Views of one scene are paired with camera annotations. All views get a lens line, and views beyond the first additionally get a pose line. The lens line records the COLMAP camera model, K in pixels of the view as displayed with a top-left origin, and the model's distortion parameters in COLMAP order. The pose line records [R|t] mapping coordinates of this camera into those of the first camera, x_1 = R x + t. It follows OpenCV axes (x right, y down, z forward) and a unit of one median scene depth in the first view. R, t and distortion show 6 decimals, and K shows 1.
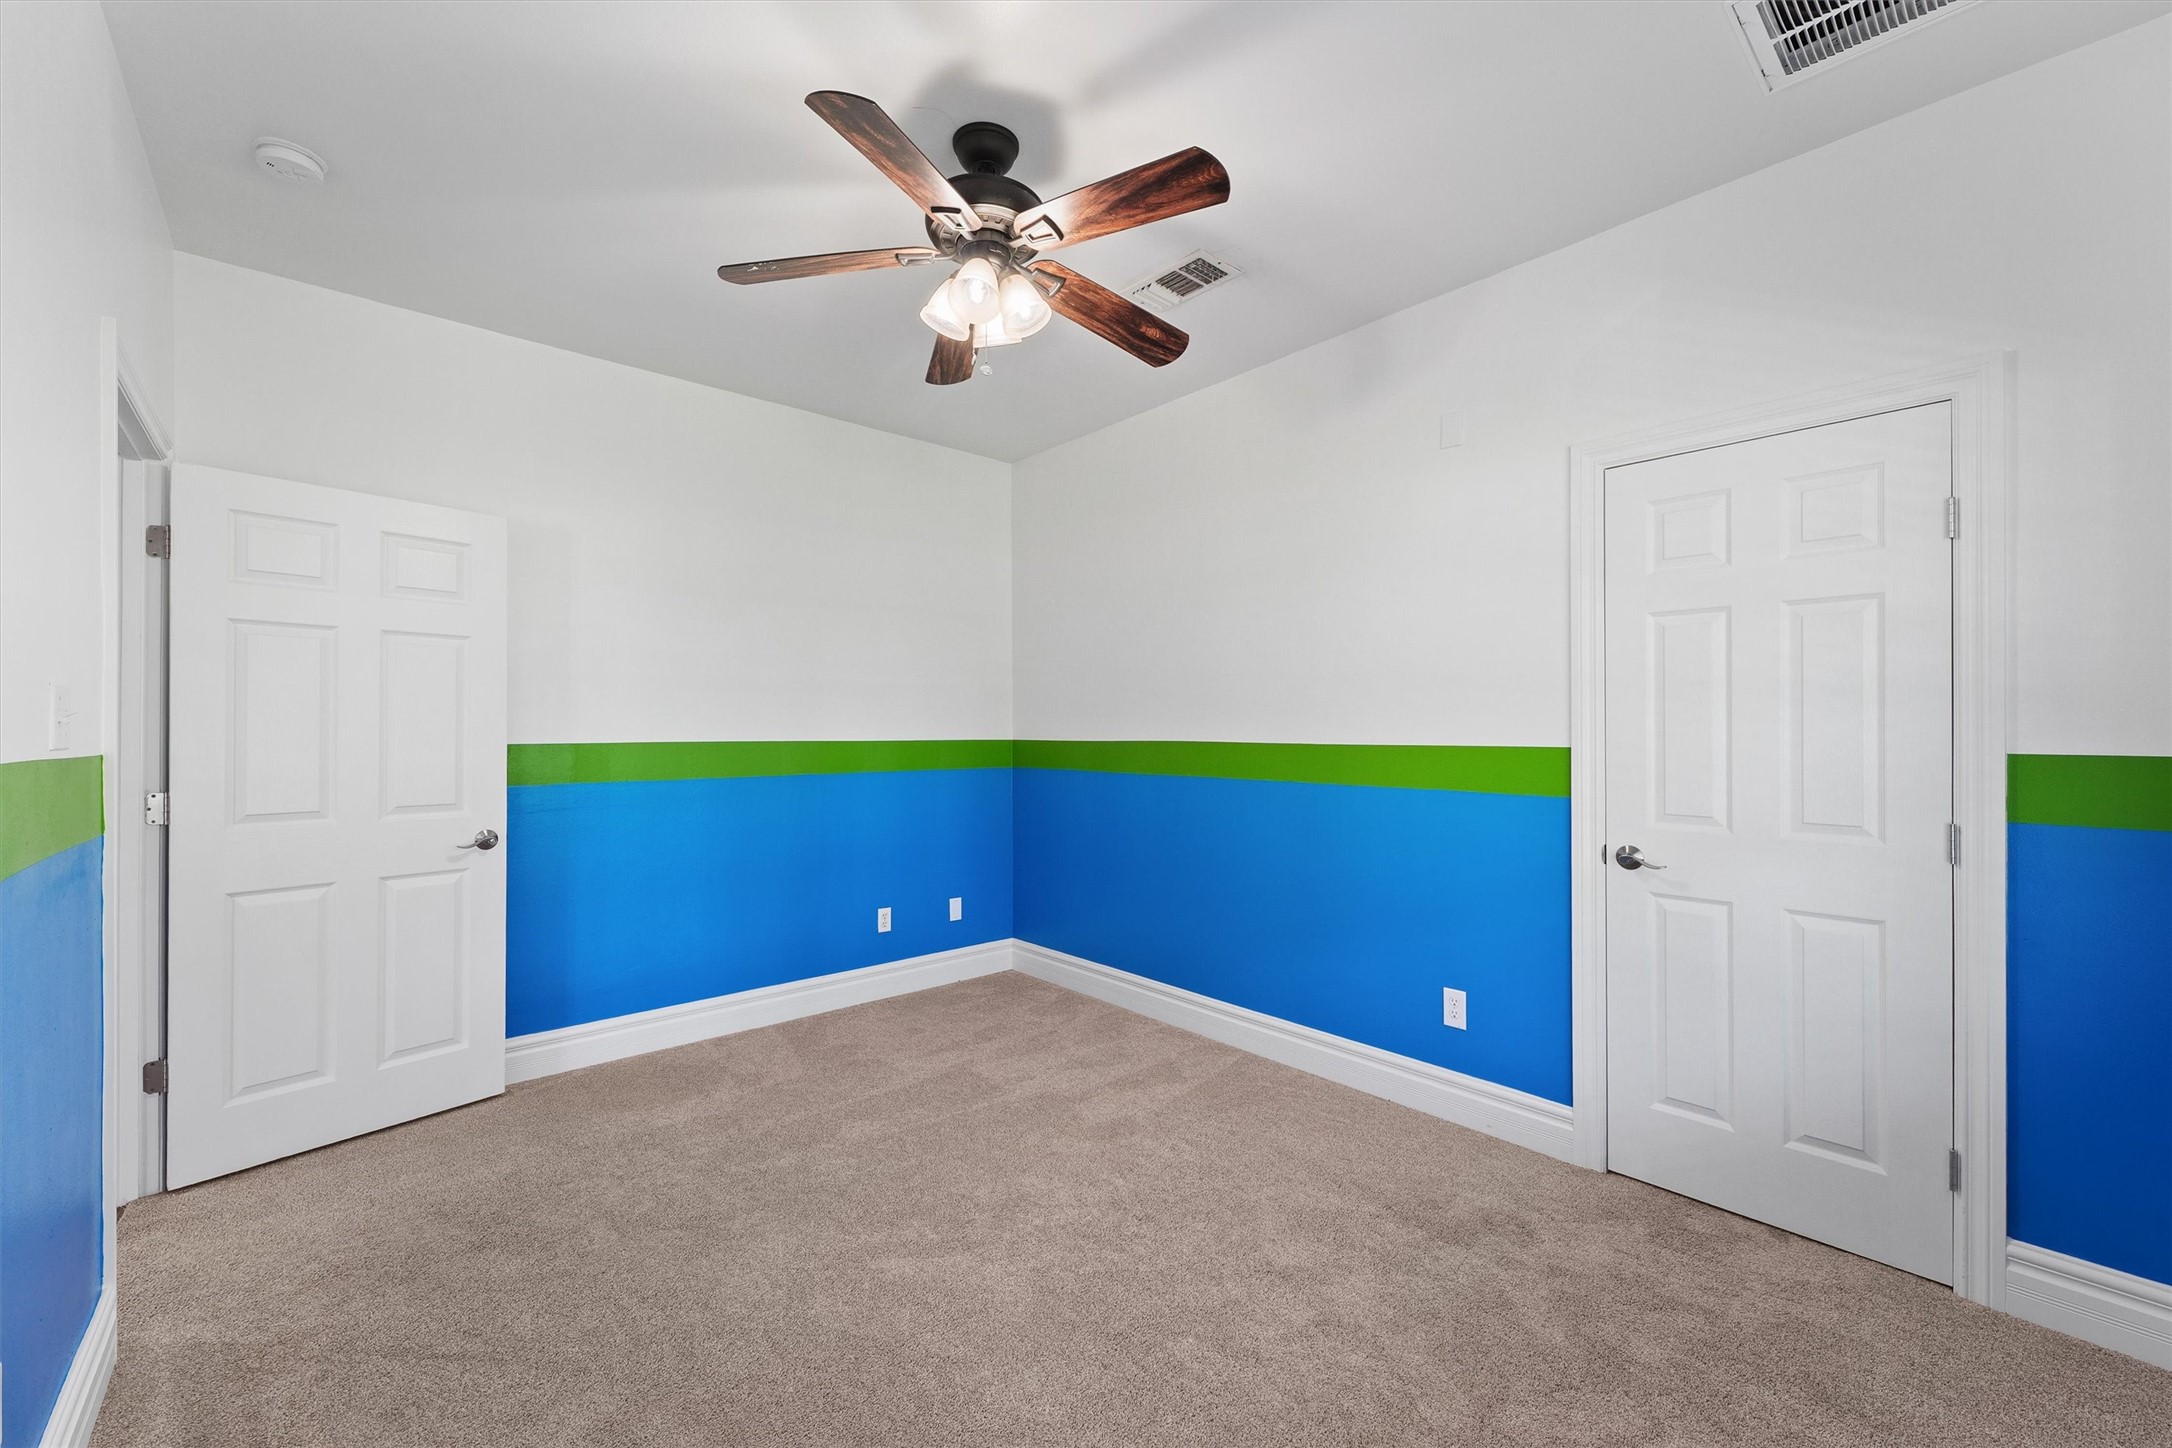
lens RADIAL K [[865.7, 0, 1083.0], [0, 865.7, 727.7], [0, 0, 1]] dist [-0.002098, -0.000061]
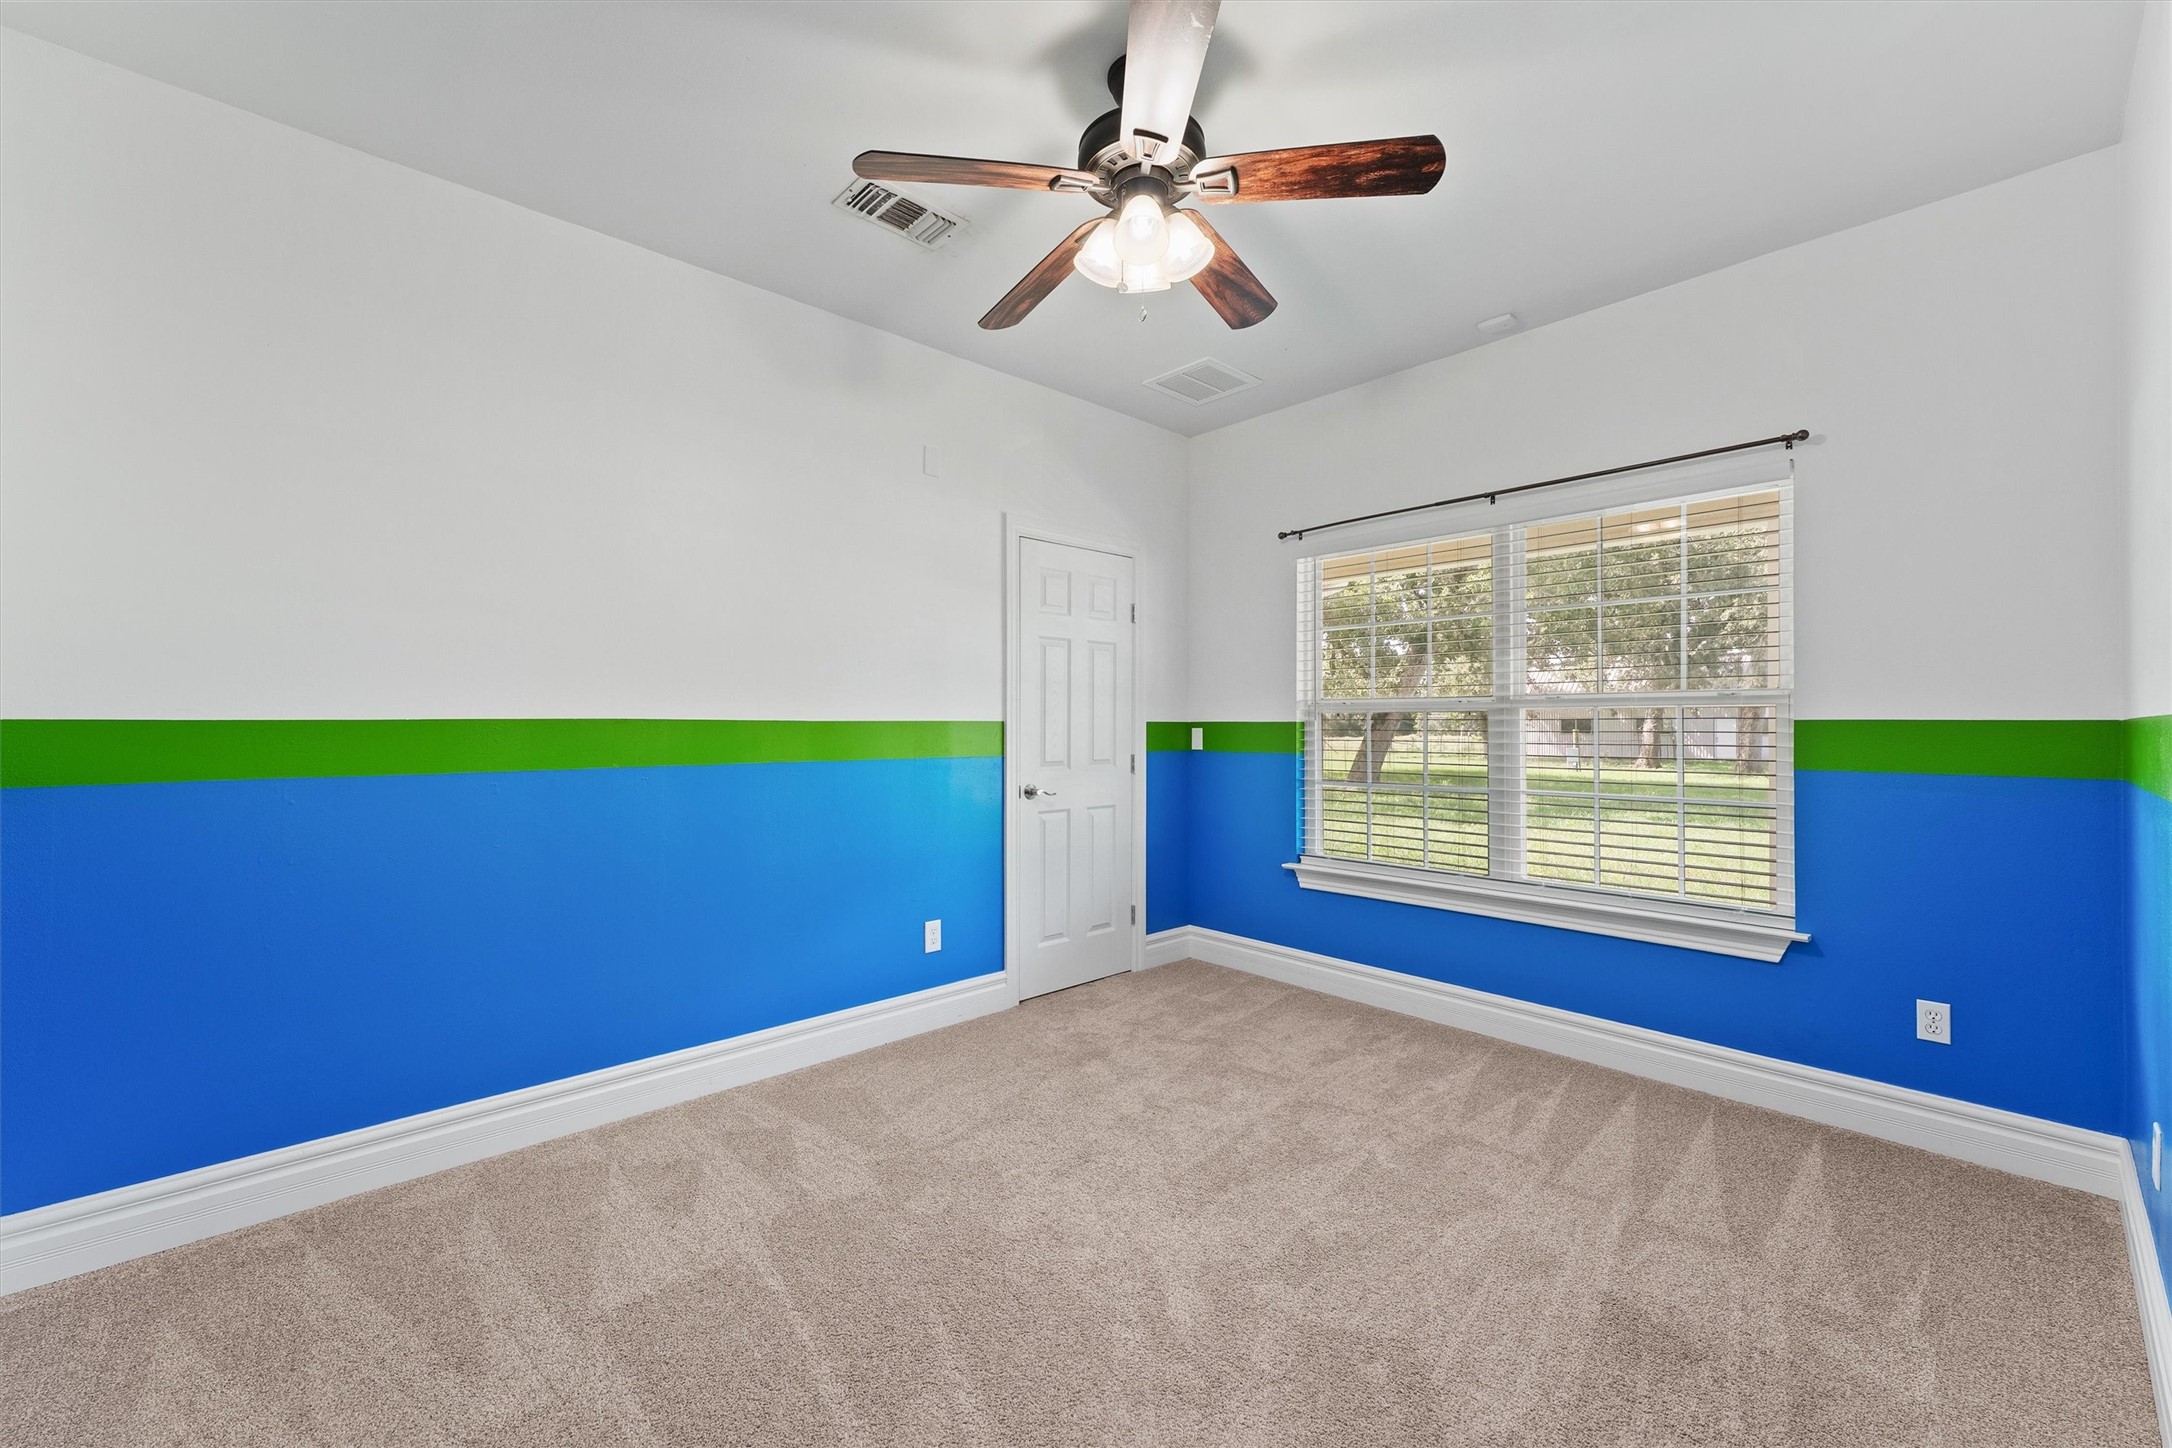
lens RADIAL K [[865.7, 0, 1082.8], [0, 865.7, 718.3], [0, 0, 1]] dist [-0.002098, -0.000061]
pose [[-0.027052, 0.002574, 0.999631, -0.872741], [-0.001634, 0.999995, -0.002620, 0.022310], [-0.999633, -0.001705, -0.027048, 0.903622]]
